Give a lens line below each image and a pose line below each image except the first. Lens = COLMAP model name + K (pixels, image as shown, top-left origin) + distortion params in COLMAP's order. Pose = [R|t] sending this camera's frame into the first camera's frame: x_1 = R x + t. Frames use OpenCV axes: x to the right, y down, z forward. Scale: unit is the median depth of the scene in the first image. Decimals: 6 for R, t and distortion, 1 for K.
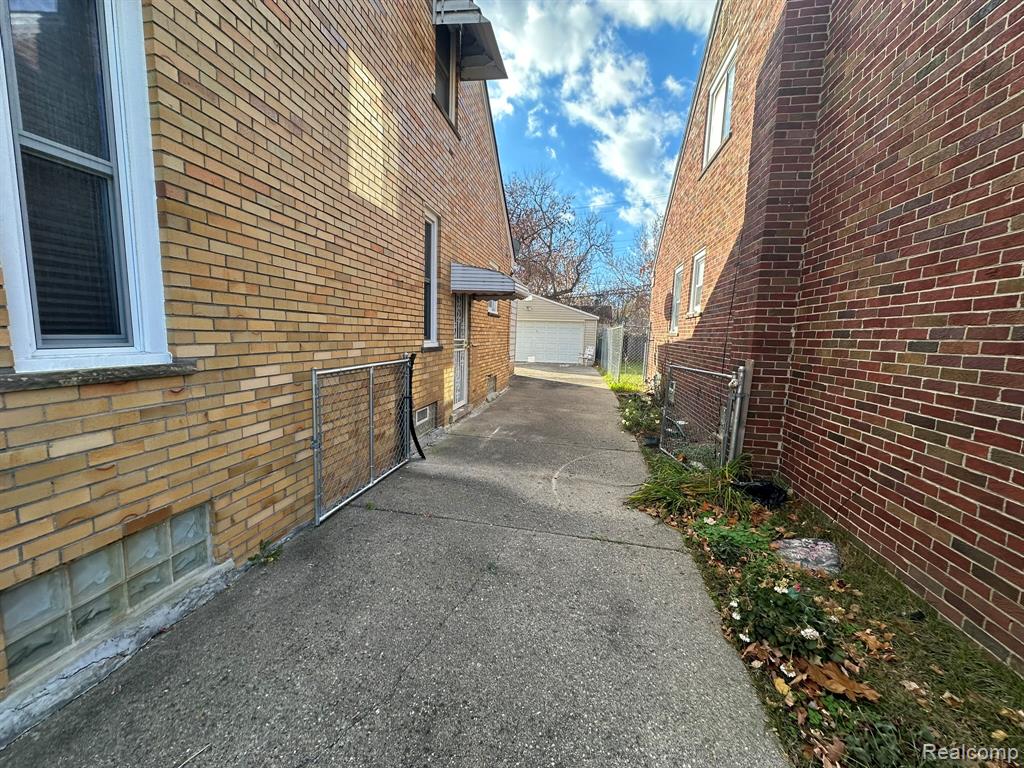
lens RADIAL K [[407.4, 0, 517.4], [0, 407.4, 383.4], [0, 0, 1]] dist [0.000020, -0.000020]
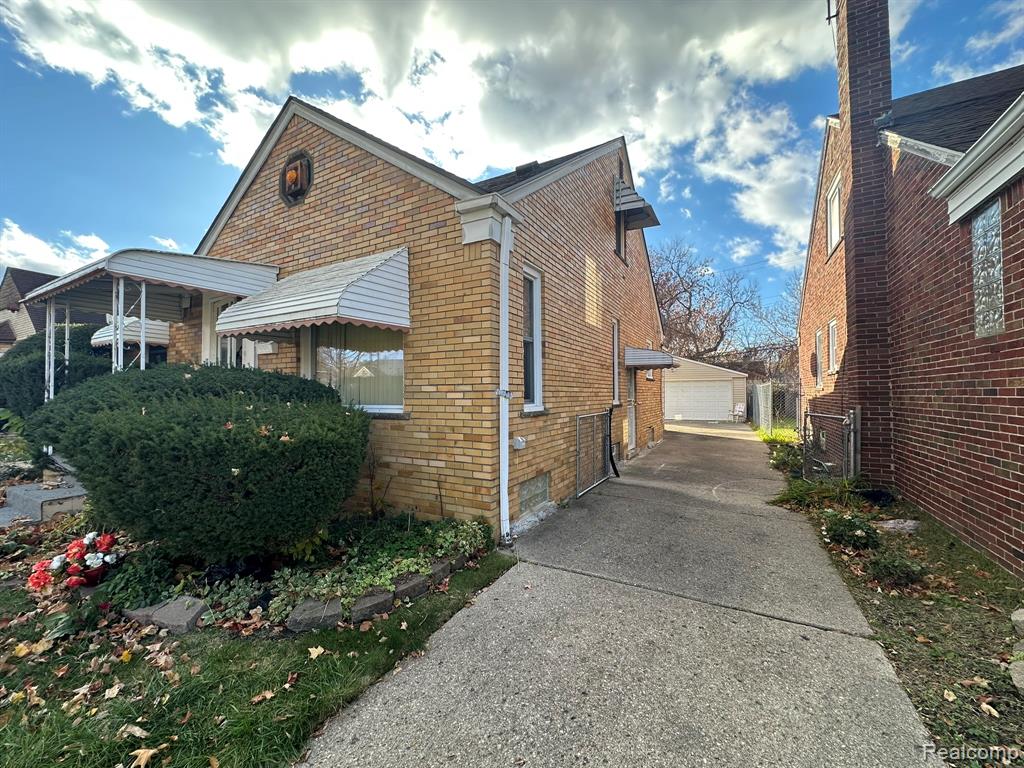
lens RADIAL K [[411.7, 0, 524.8], [0, 411.7, 382.1], [0, 0, 1]] dist [0.030240, -0.000243]
pose [[0.952005, -0.045377, -0.302701, -0.051474], [-0.001906, 0.988052, -0.154110, 0.047338], [0.306077, 0.147291, 0.940544, -0.401118]]
